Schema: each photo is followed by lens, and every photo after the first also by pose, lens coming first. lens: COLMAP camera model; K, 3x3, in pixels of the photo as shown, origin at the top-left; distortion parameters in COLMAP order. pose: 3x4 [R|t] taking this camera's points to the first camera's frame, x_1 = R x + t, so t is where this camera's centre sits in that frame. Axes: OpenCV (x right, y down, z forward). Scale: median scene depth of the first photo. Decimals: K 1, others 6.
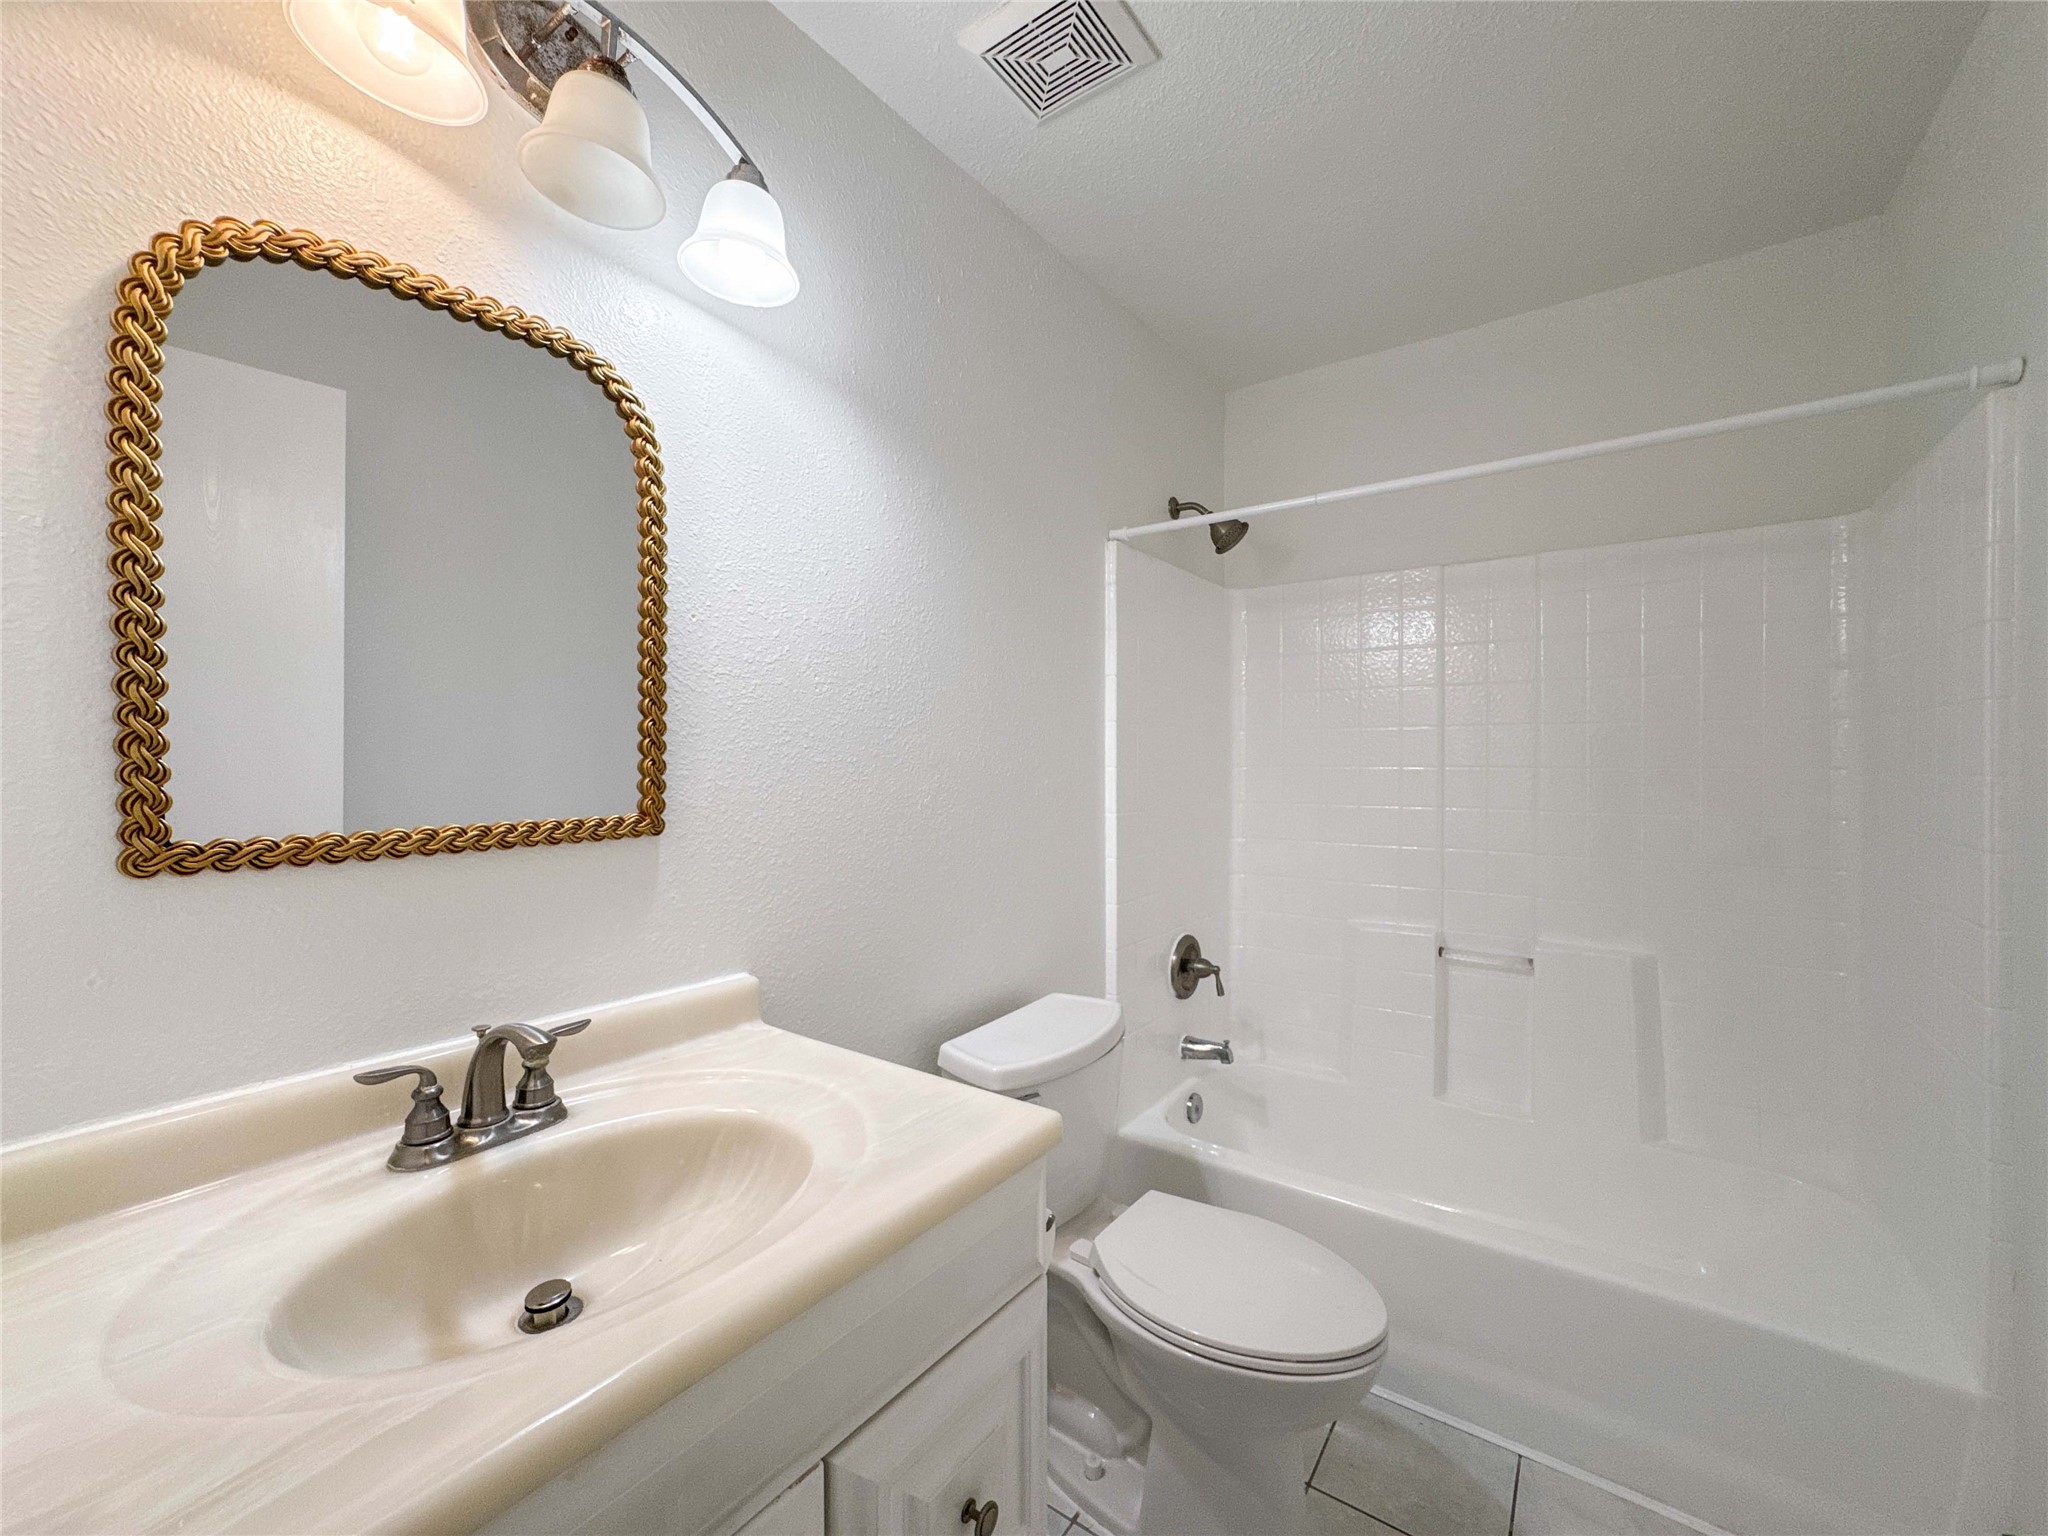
lens RADIAL K [[832.2, 0, 1020.5], [0, 832.2, 767.5], [0, 0, 1]] dist [-0.024973, 0.010897]
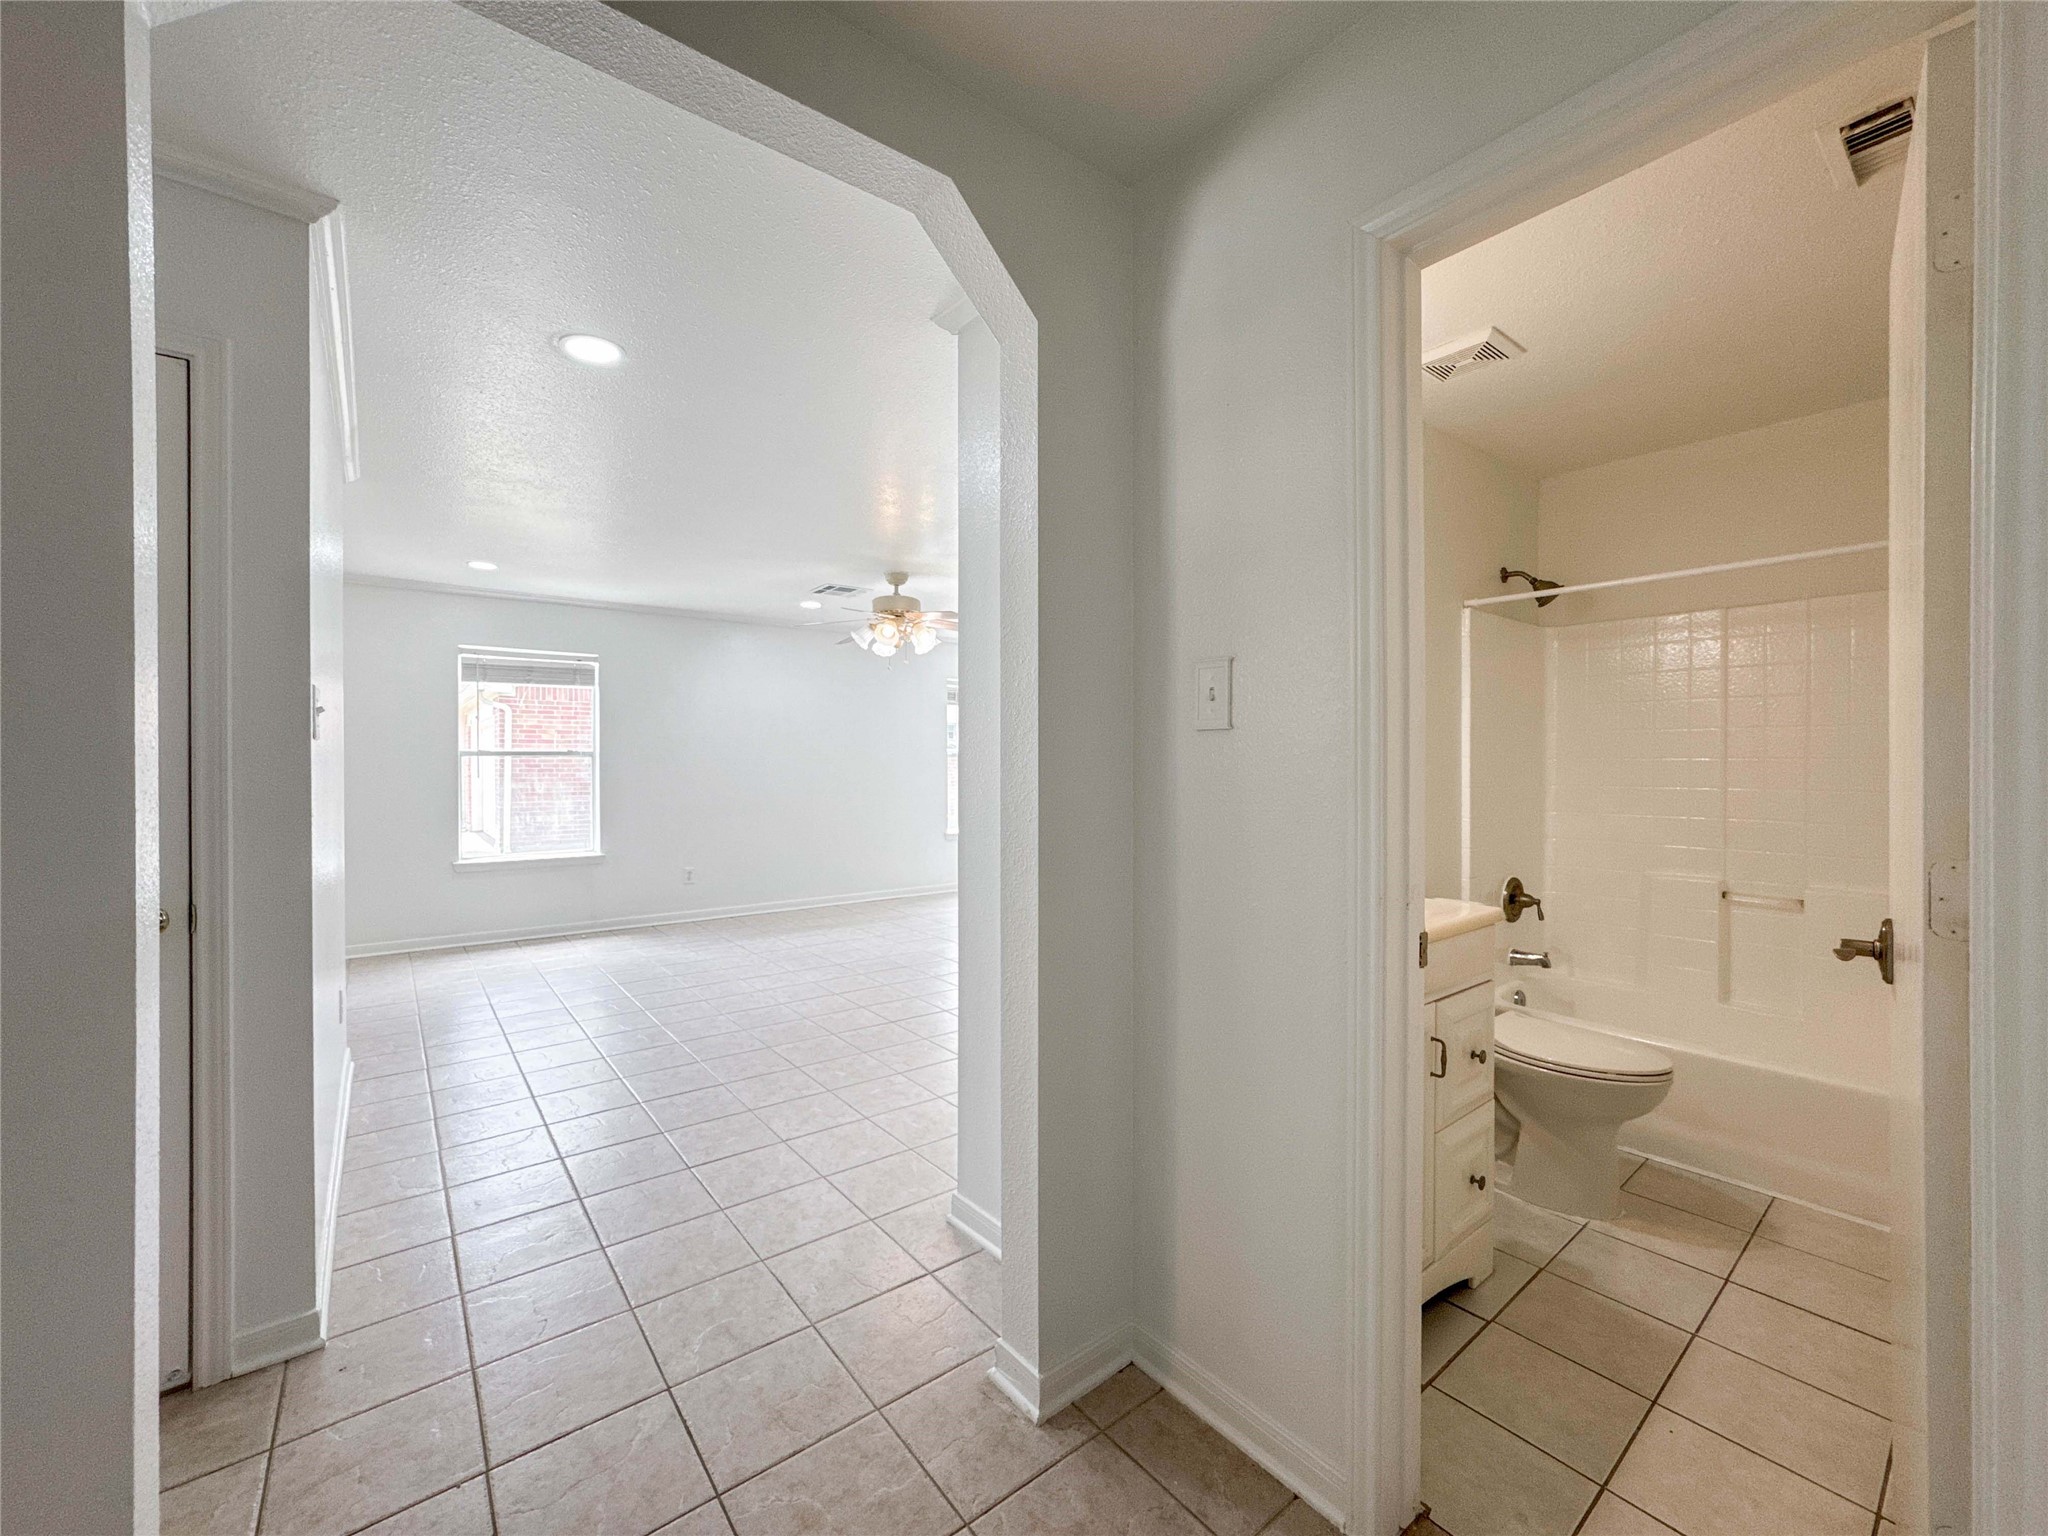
lens RADIAL K [[832.2, 0, 1030.6], [0, 832.2, 763.9], [0, 0, 1]] dist [-0.024973, 0.010897]
pose [[0.966413, 0.000673, -0.256993, -0.236784], [-0.000161, 0.999998, 0.002014, 0.006816], [0.256994, -0.001905, 0.966411, -0.576359]]
